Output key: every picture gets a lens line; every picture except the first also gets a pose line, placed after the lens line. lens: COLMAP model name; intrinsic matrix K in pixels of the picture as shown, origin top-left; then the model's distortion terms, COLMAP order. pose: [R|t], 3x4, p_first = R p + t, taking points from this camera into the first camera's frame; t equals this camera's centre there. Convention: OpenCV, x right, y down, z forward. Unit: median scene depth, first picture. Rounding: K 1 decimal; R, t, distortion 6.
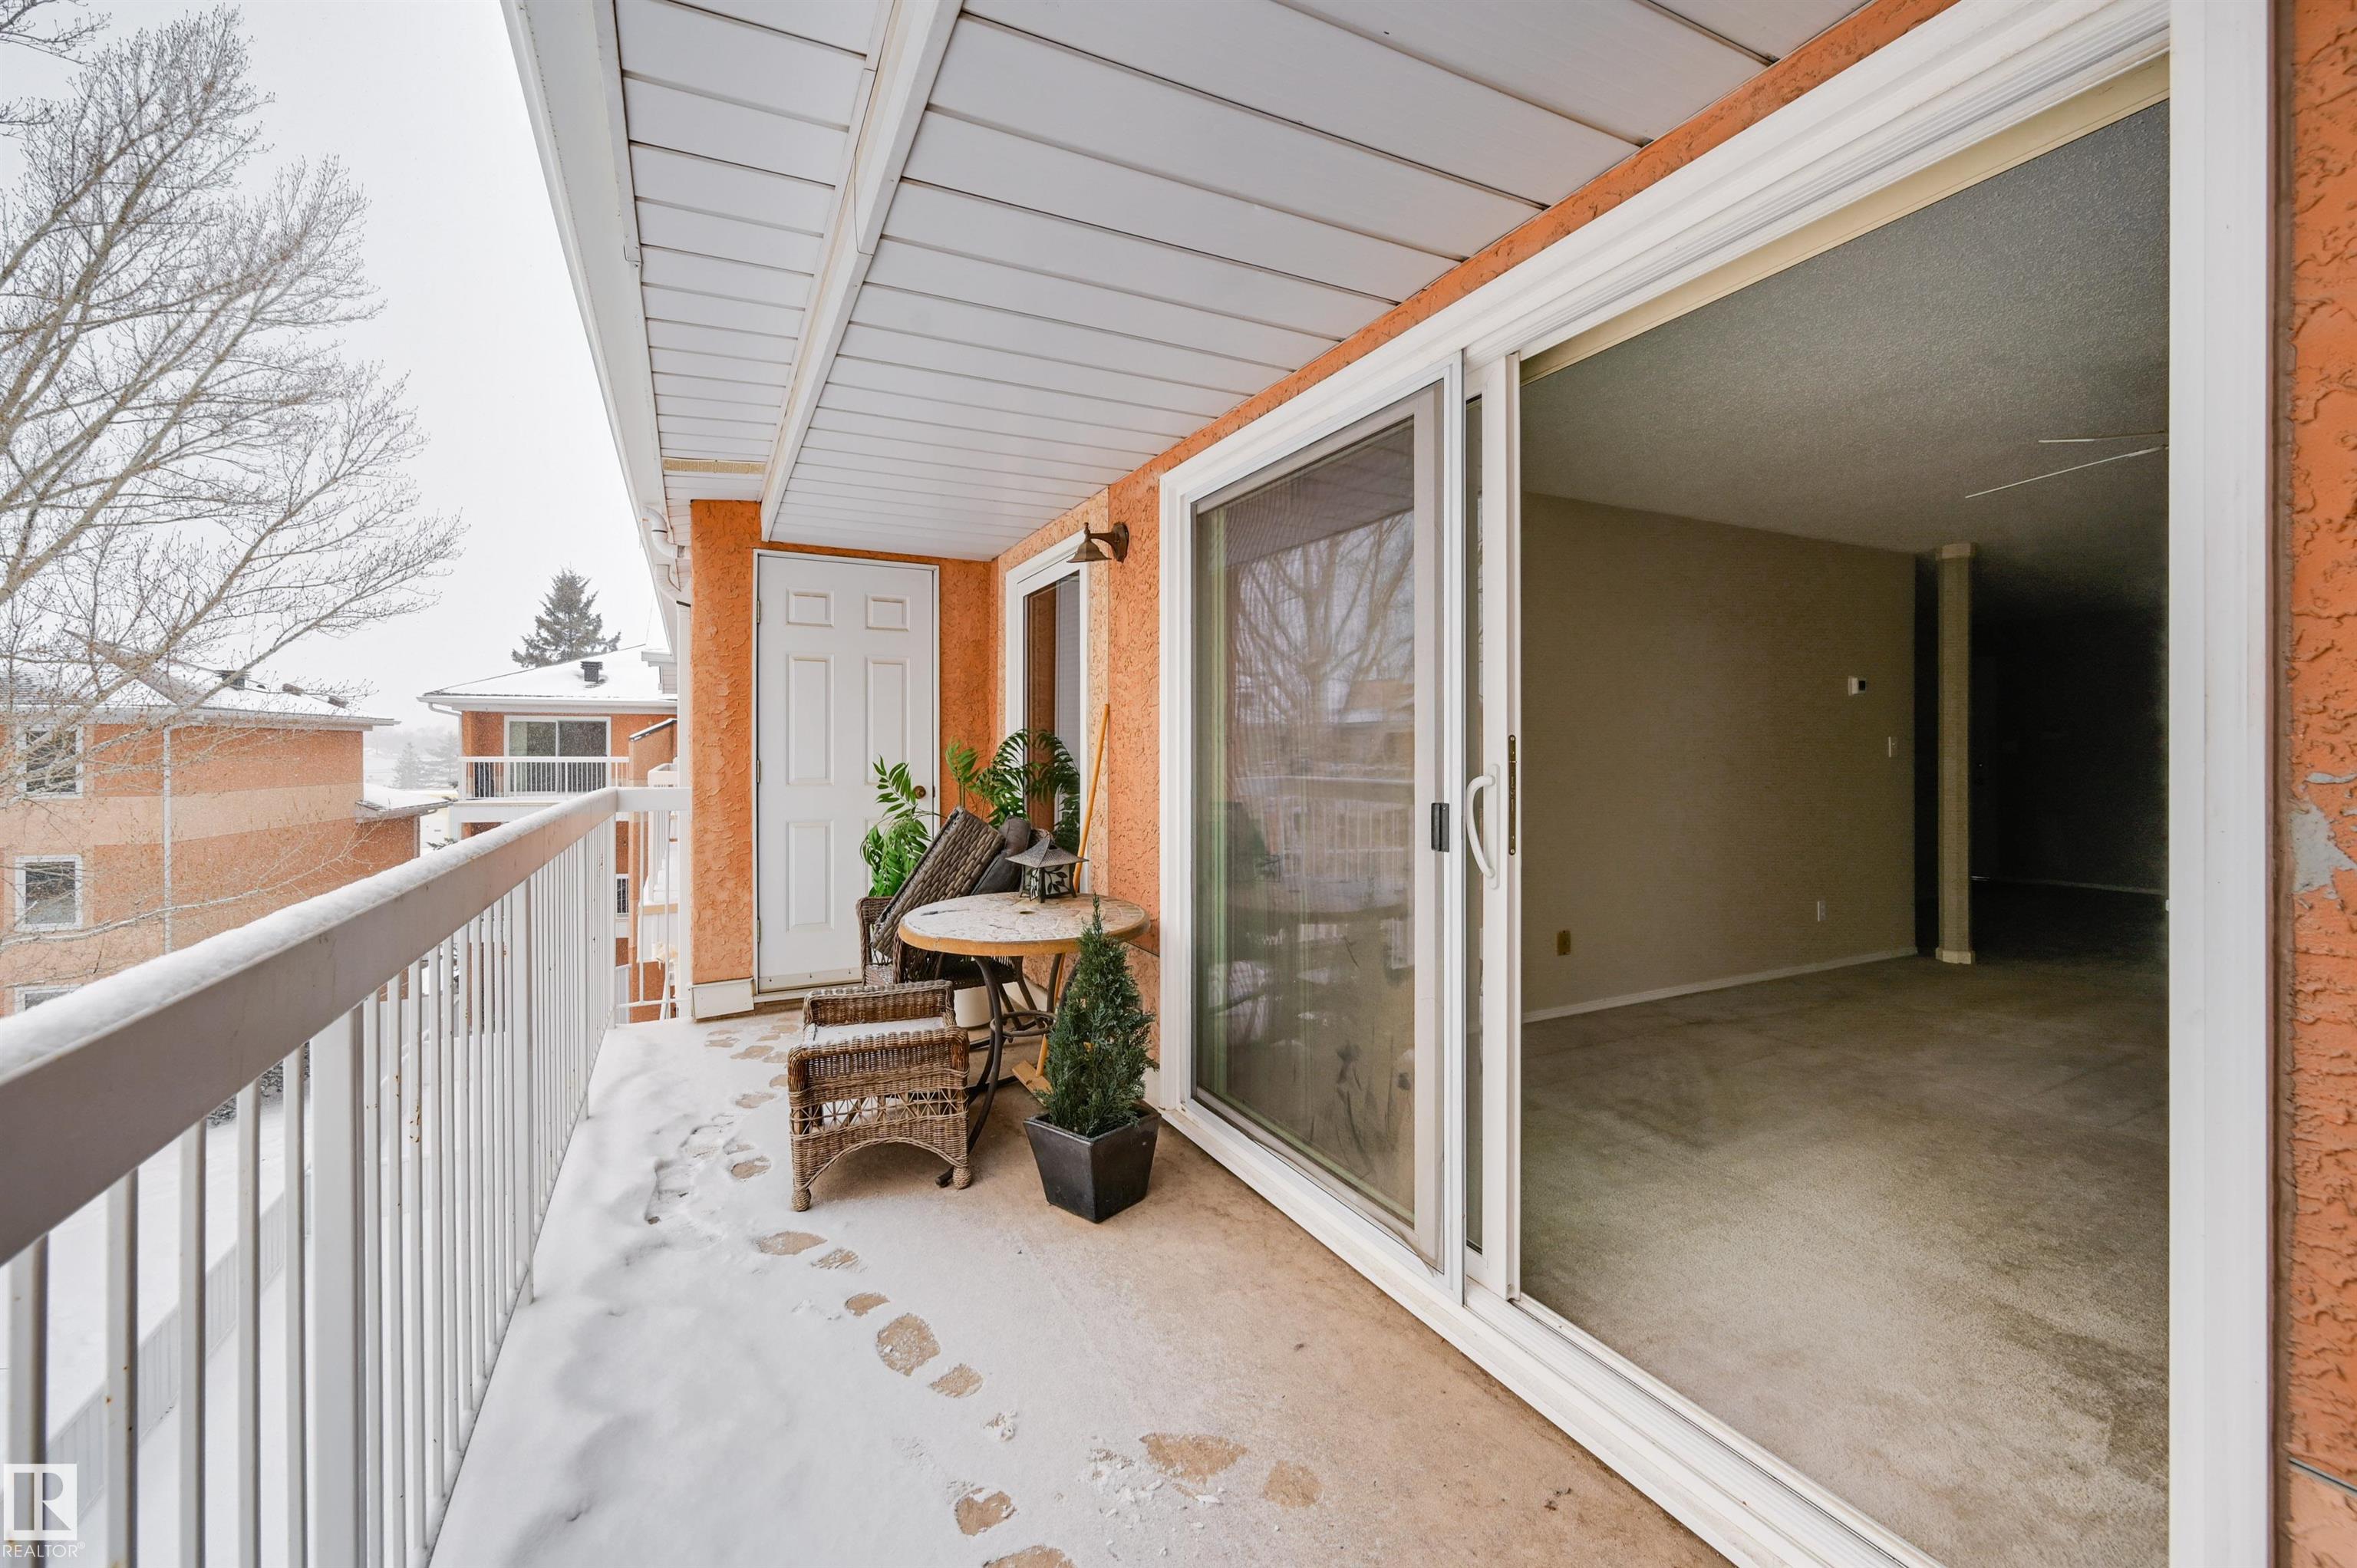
lens RADIAL K [[990.5, 0, 1157.6], [0, 990.5, 755.3], [0, 0, 1]] dist [-0.007941, 0.002948]
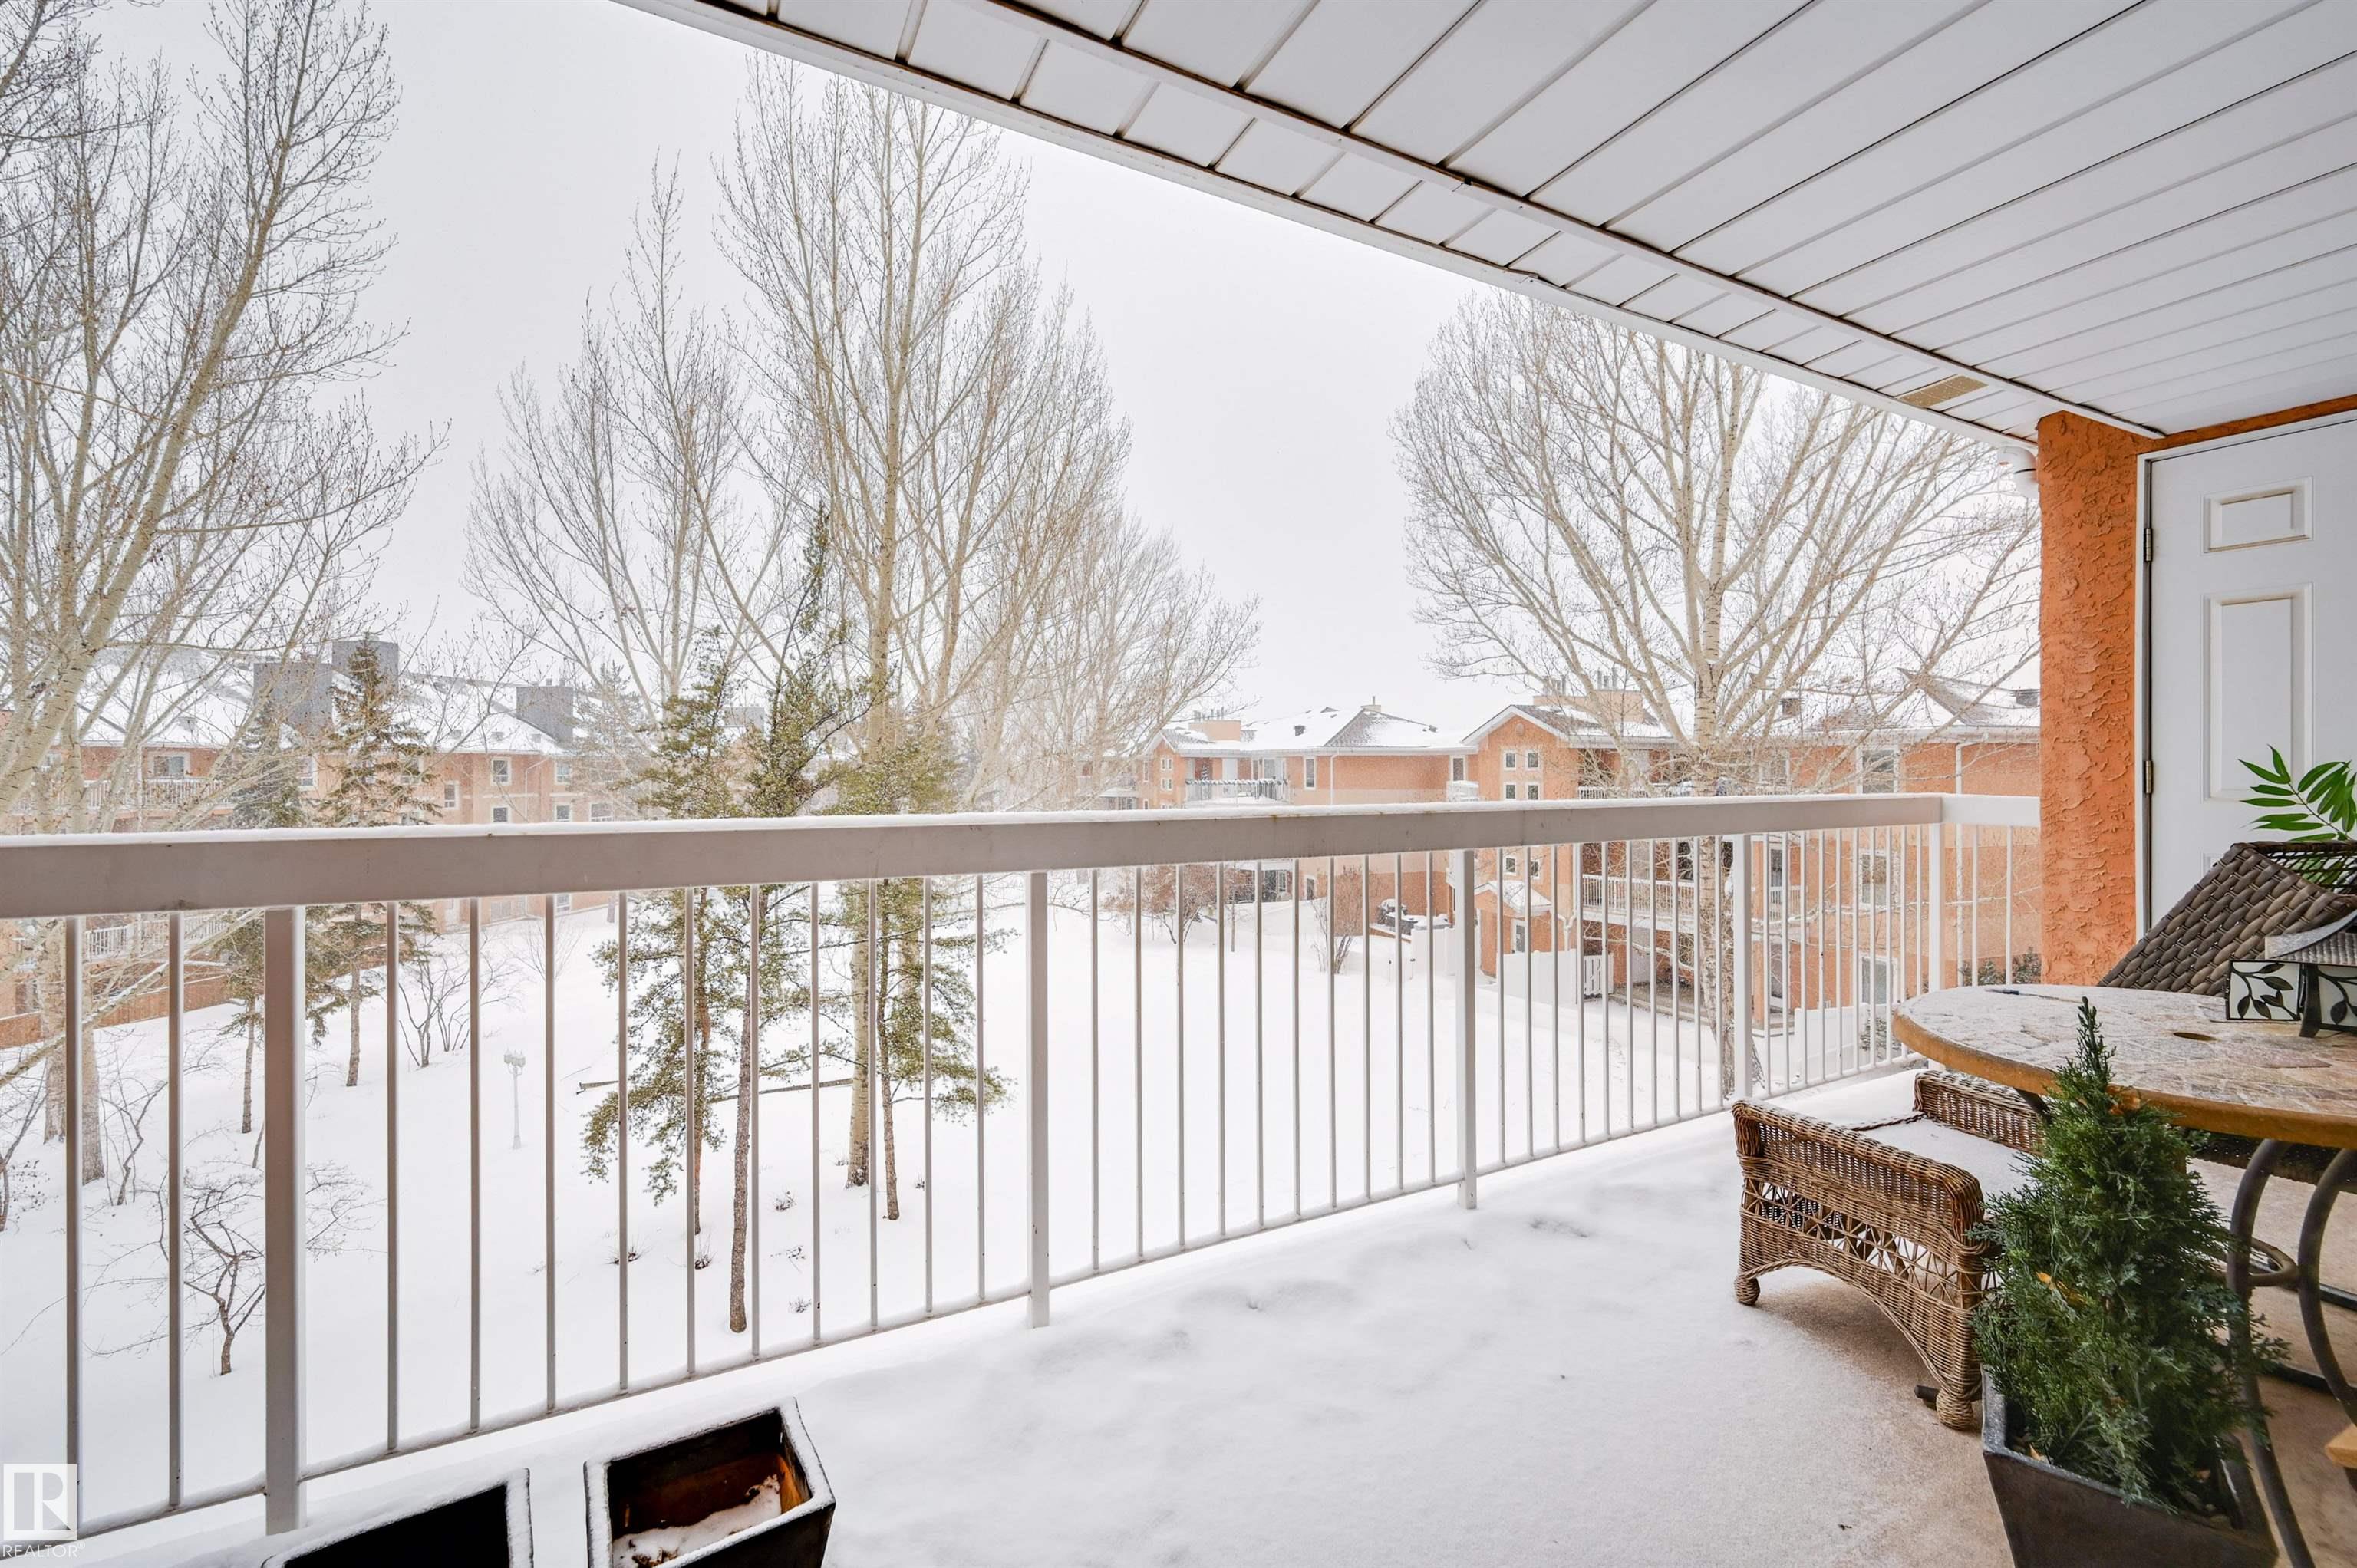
lens RADIAL K [[990.5, 0, 1202.8], [0, 990.5, 778.3], [0, 0, 1]] dist [-0.007941, 0.002948]
pose [[-0.000215, 0.005783, -0.999983, 0.284842], [-0.004040, 0.999975, 0.005784, 0.016098], [0.999992, 0.004041, -0.000192, 0.350381]]
